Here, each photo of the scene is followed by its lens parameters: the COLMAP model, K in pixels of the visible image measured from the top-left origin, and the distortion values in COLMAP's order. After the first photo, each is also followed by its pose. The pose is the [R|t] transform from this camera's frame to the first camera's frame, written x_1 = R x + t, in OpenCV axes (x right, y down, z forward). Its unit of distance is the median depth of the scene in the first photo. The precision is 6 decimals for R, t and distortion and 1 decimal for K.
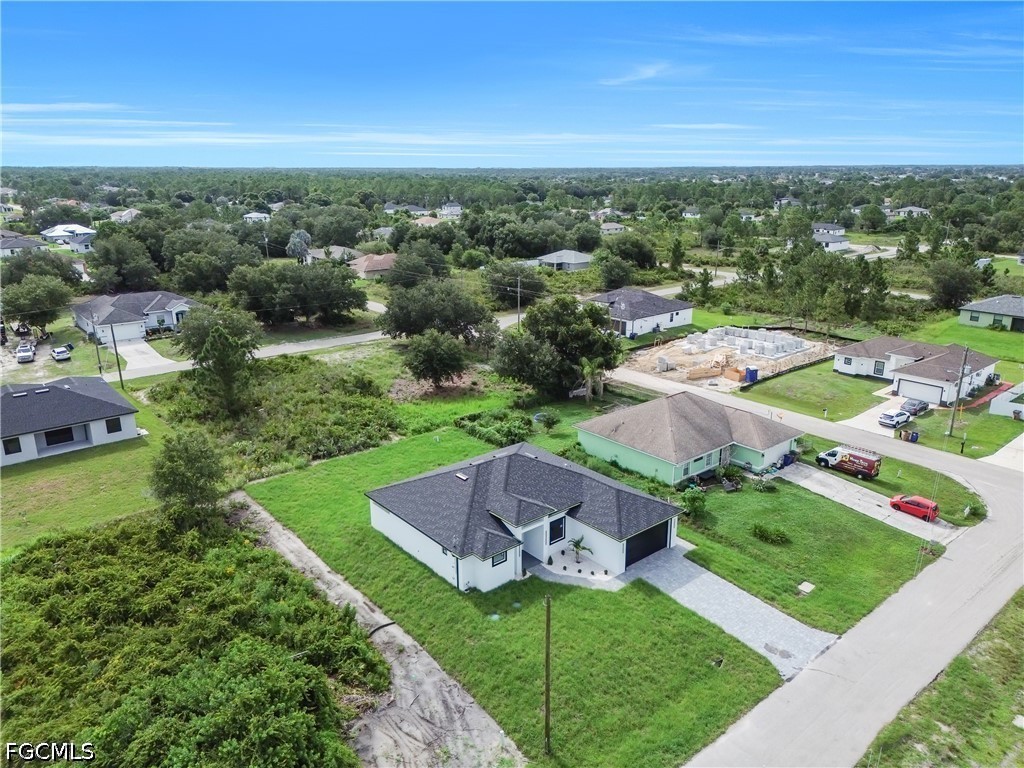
lens RADIAL K [[719.0, 0, 512.0], [0, 719.0, 384.0], [0, 0, 1]] dist [0.069598, -0.063148]
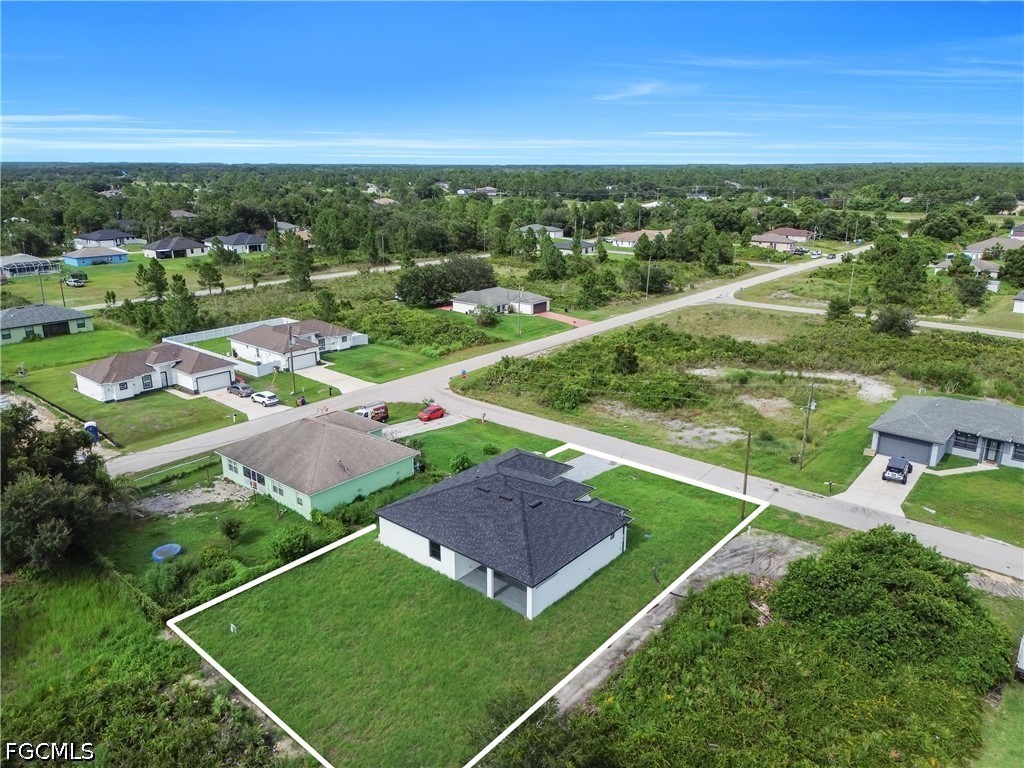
lens RADIAL K [[719.0, 0, 512.0], [0, 719.0, 384.0], [0, 0, 1]] dist [0.069598, -0.063148]
pose [[-0.162121, -0.289033, 0.943492, -0.809641], [0.285723, 0.901431, 0.325244, -0.304178], [-0.944499, 0.322306, -0.063557, 0.858091]]
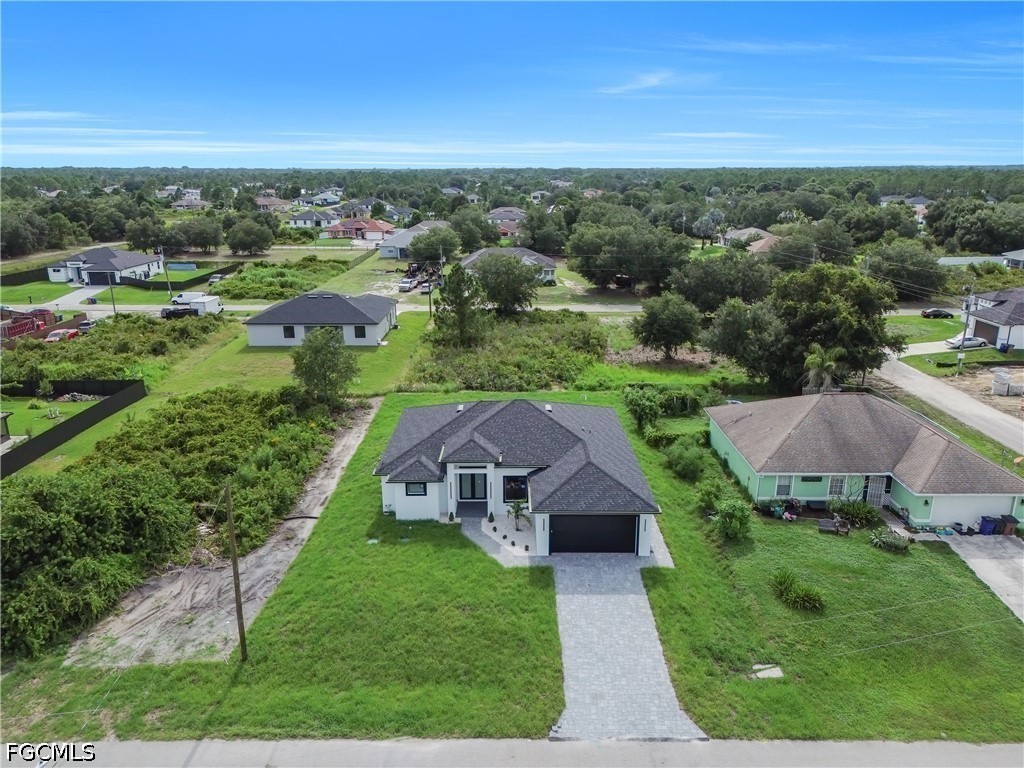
lens RADIAL K [[719.0, 0, 512.0], [0, 719.0, 384.0], [0, 0, 1]] dist [0.069598, -0.063148]
pose [[0.763665, 0.184182, -0.618783, 0.455456], [-0.184640, 0.980717, 0.064041, 0.021079], [0.618647, 0.065346, 0.782947, 0.256299]]
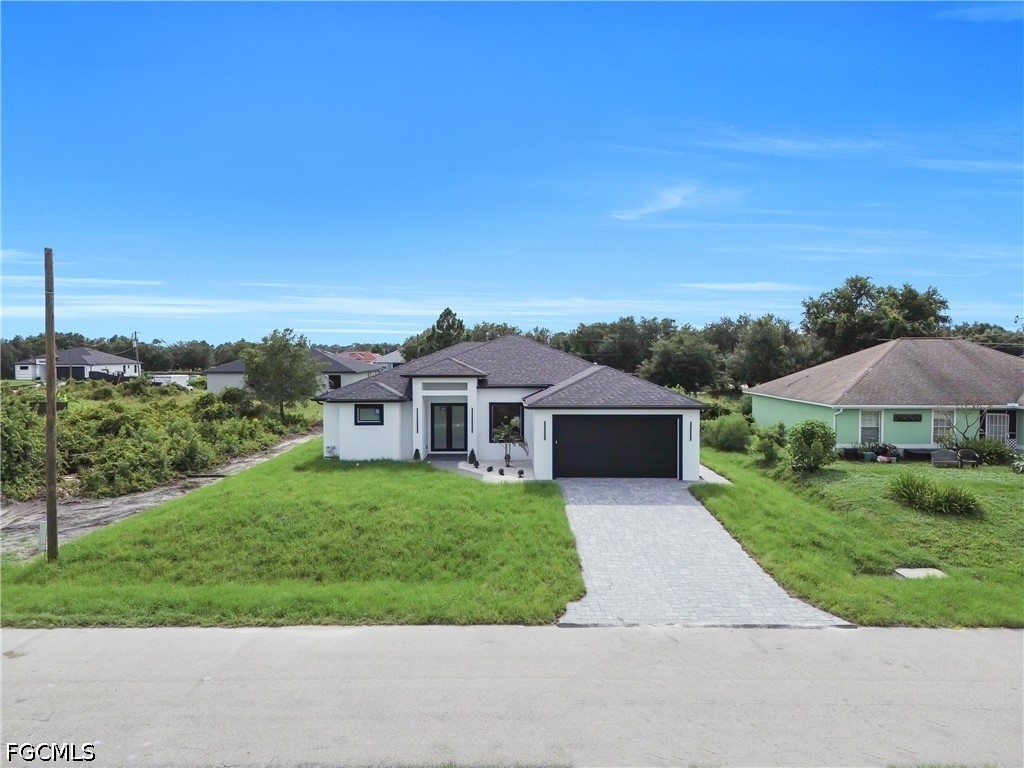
lens RADIAL K [[719.0, 0, 512.0], [0, 719.0, 384.0], [0, 0, 1]] dist [0.069598, -0.063148]
pose [[0.764303, 0.028717, -0.644218, 0.377372], [-0.186925, 0.965983, -0.178708, 0.226380], [0.617171, 0.257007, 0.743671, 0.425263]]
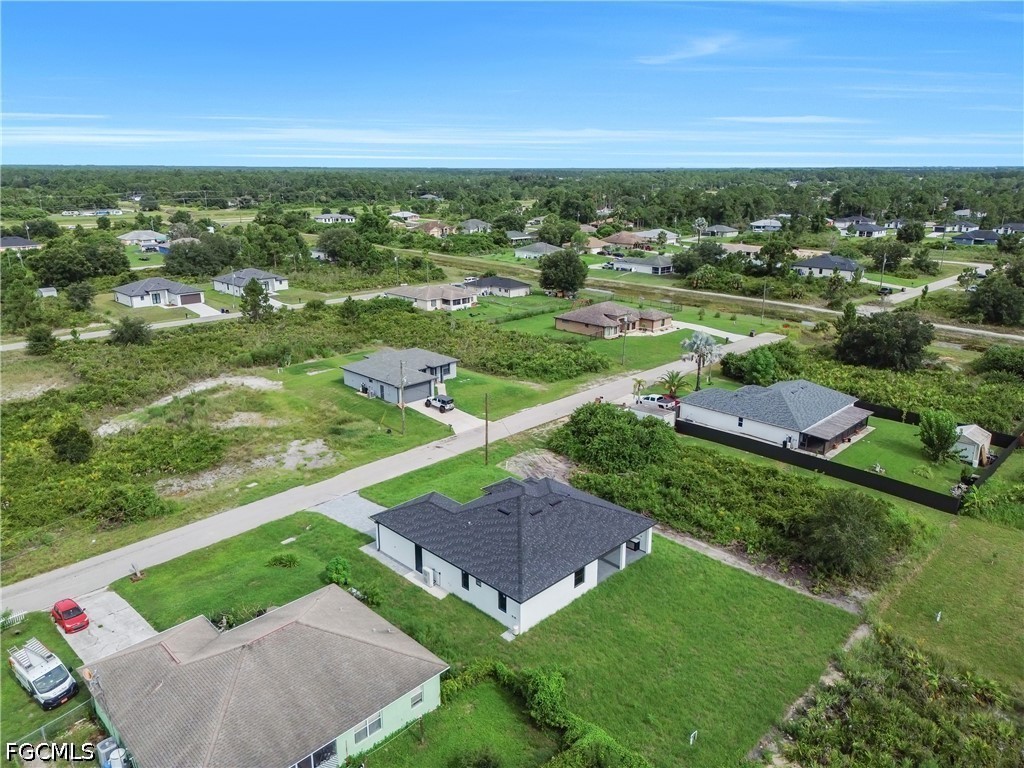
lens RADIAL K [[719.0, 0, 512.0], [0, 719.0, 384.0], [0, 0, 1]] dist [0.069598, -0.063148]
pose [[-0.996427, 0.022683, -0.081357, 0.081958], [-0.026224, 0.832562, 0.553311, -0.528433], [0.080286, 0.553468, -0.828992, 1.514633]]
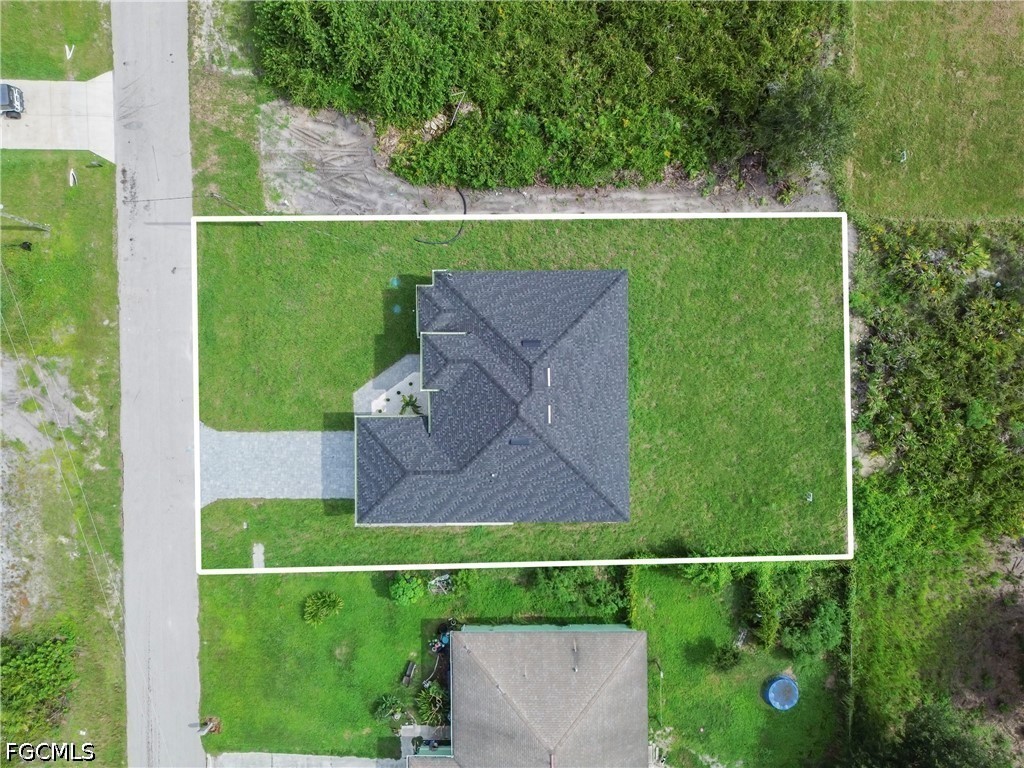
lens RADIAL K [[719.0, 0, 512.0], [0, 719.0, 384.0], [0, 0, 1]] dist [0.069598, -0.063148]
pose [[-0.639682, 0.768355, 0.020913, -0.028669], [-0.209775, -0.200690, 0.956931, -0.561762], [0.739460, 0.607745, 0.289560, 0.632997]]
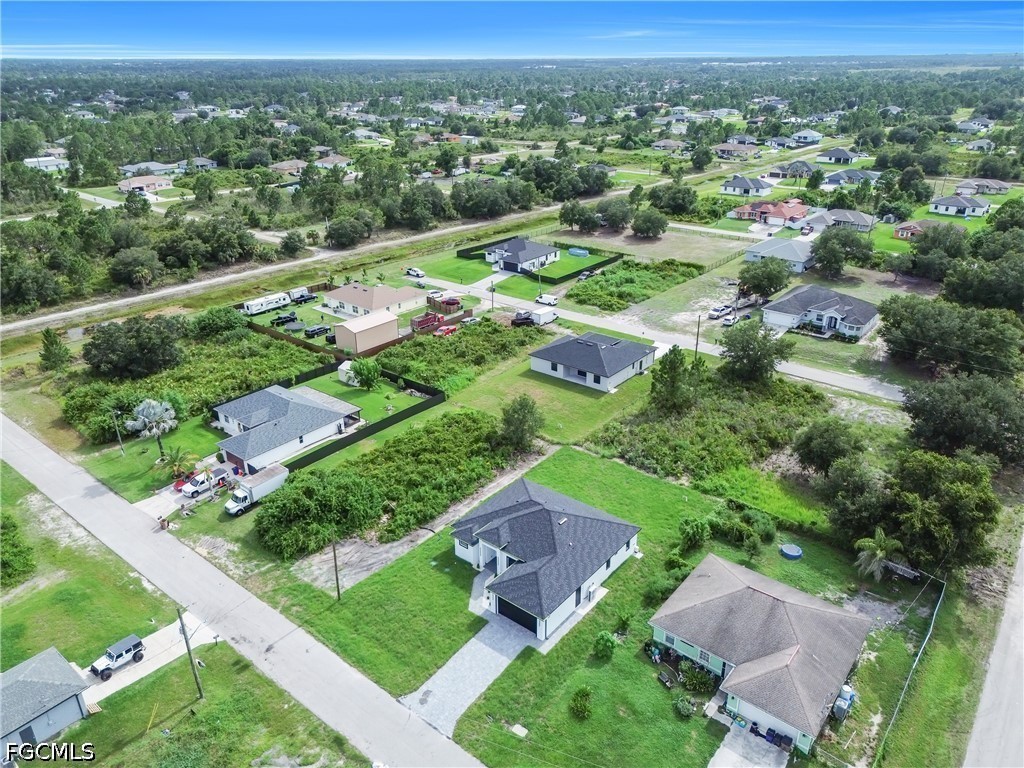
lens RADIAL K [[719.0, 0, 512.0], [0, 719.0, 384.0], [0, 0, 1]] dist [0.069598, -0.063148]
pose [[0.188188, 0.403871, -0.895251, 0.956134], [-0.277152, 0.896328, 0.346098, -0.488659], [0.942217, 0.182989, 0.280612, 0.430342]]
